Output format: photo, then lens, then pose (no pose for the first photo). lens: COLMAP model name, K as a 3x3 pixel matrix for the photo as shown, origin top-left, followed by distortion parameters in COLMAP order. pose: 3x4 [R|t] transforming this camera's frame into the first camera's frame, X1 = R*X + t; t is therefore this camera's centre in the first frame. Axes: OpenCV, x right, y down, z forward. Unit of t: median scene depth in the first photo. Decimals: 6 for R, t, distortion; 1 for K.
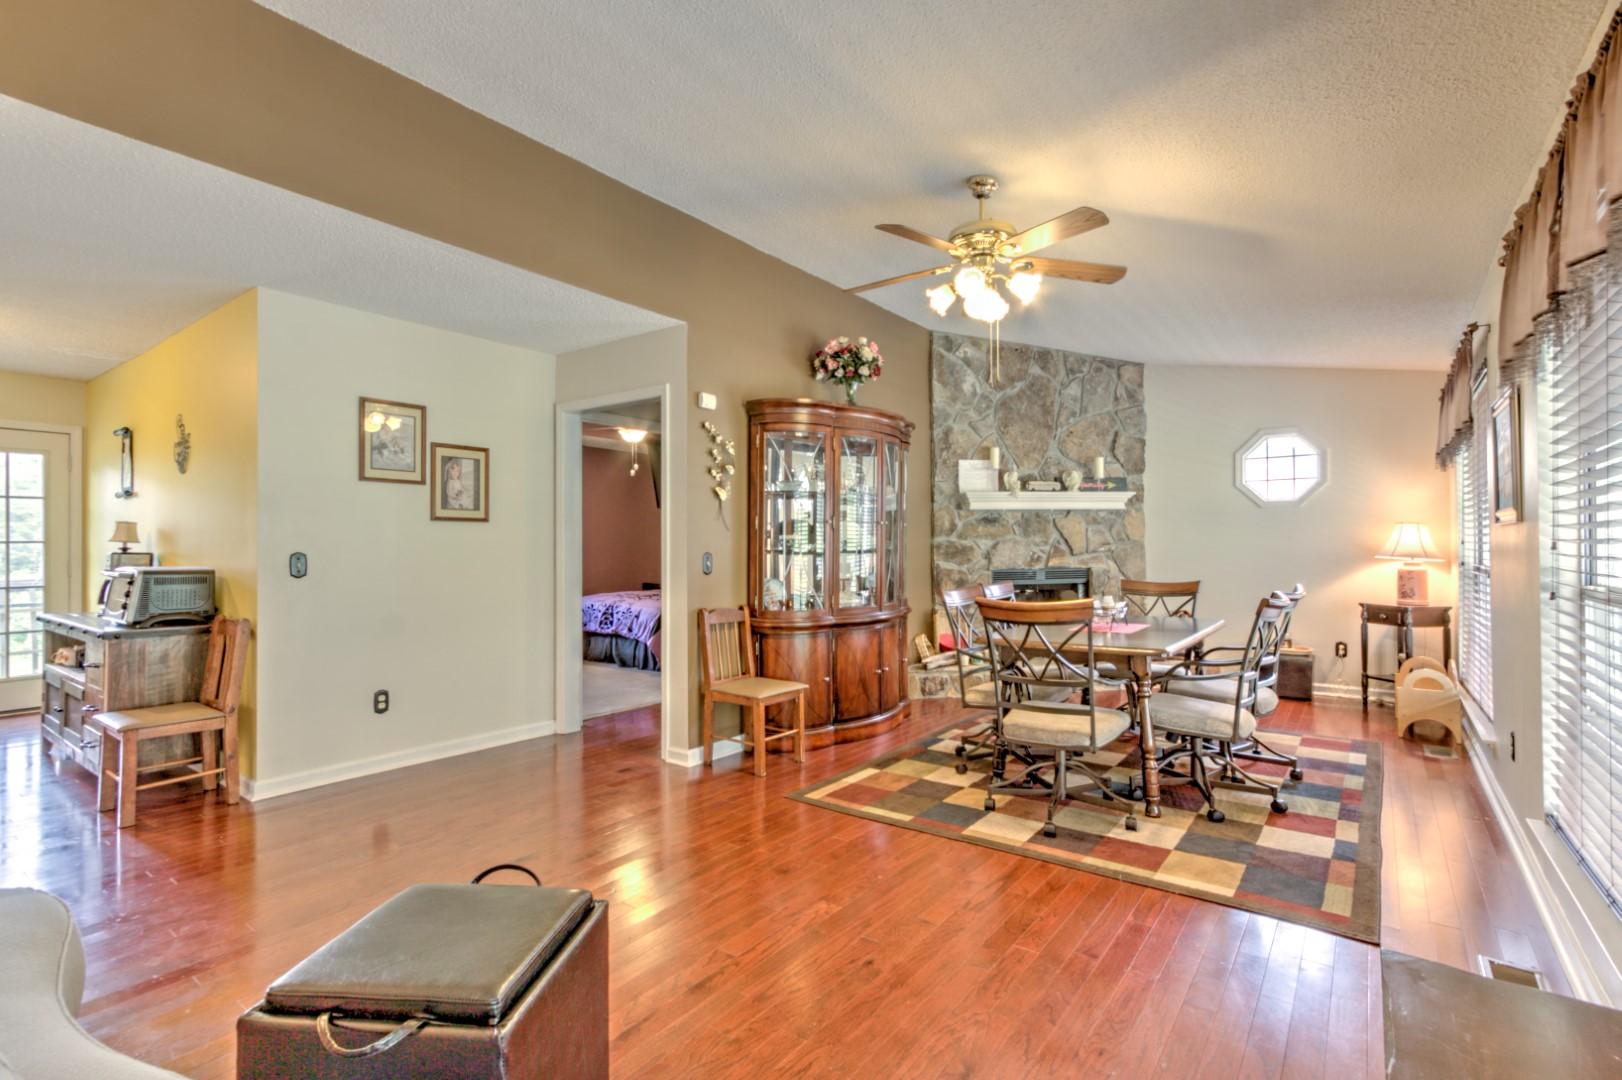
lens RADIAL K [[757.2, 0, 805.5], [0, 757.2, 541.3], [0, 0, 1]] dist [0.001138, 0.000244]
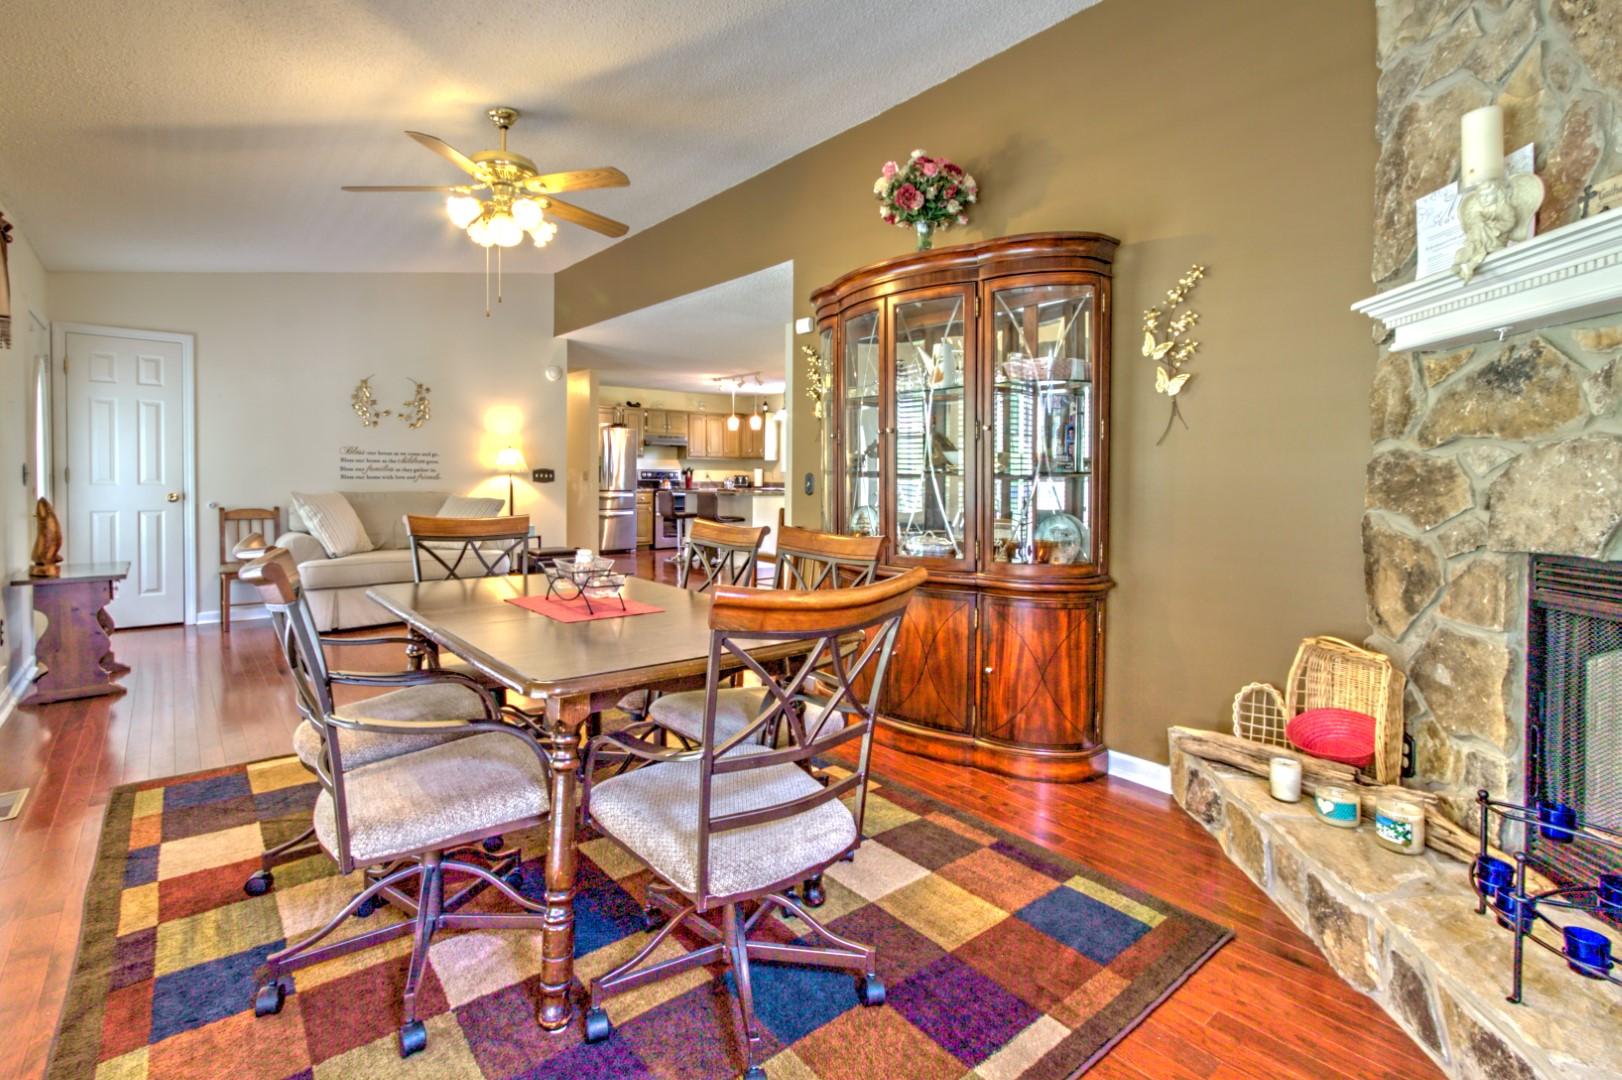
lens RADIAL K [[766.8, 0, 807.7], [0, 766.8, 492.7], [0, 0, 1]] dist [0.002116, 0.000530]
pose [[-0.227732, 0.026189, -0.973372, 0.586943], [0.002677, 0.999651, 0.026269, 0.008436], [0.973720, 0.003377, -0.227723, 0.822478]]
